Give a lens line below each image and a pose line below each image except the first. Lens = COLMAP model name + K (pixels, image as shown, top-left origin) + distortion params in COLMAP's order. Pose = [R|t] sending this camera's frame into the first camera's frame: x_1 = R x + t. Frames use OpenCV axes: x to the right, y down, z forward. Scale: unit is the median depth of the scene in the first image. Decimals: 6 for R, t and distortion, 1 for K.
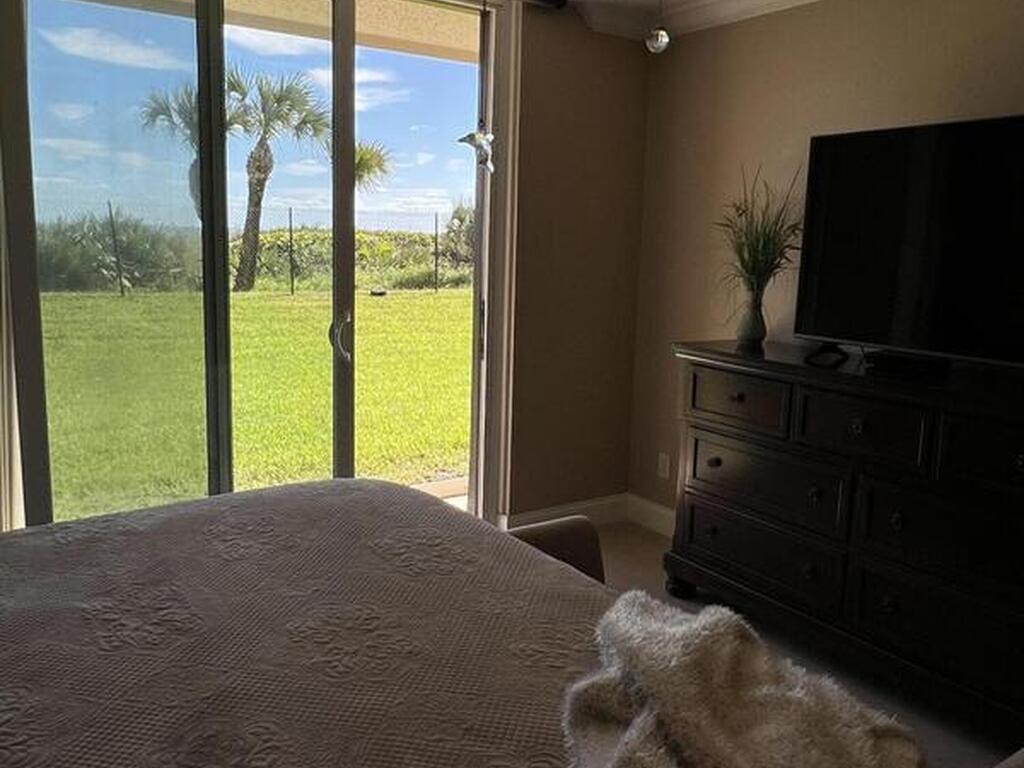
lens RADIAL K [[856.4, 0, 508.4], [0, 856.4, 379.0], [0, 0, 1]] dist [0.005710, -0.011556]
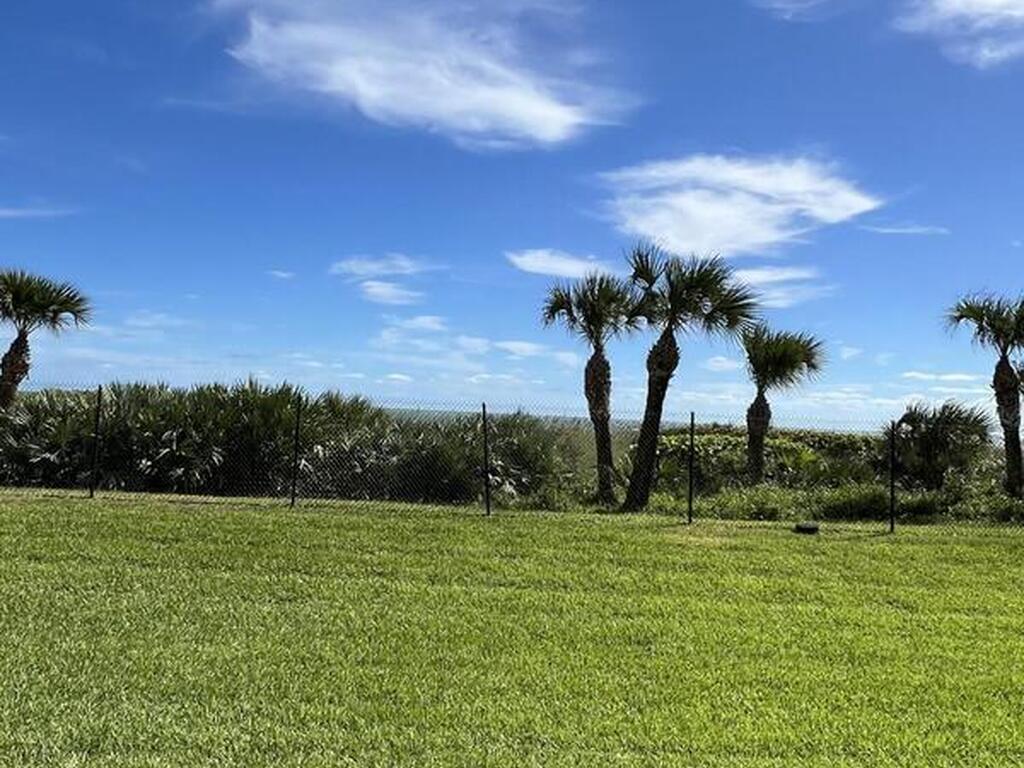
lens RADIAL K [[856.4, 0, 508.4], [0, 856.4, 379.0], [0, 0, 1]] dist [0.005710, -0.011556]
pose [[0.890942, -0.003424, -0.454104, -0.040047], [-0.097839, 0.975040, -0.199310, -0.046610], [0.443452, 0.222003, 0.868369, 0.194202]]
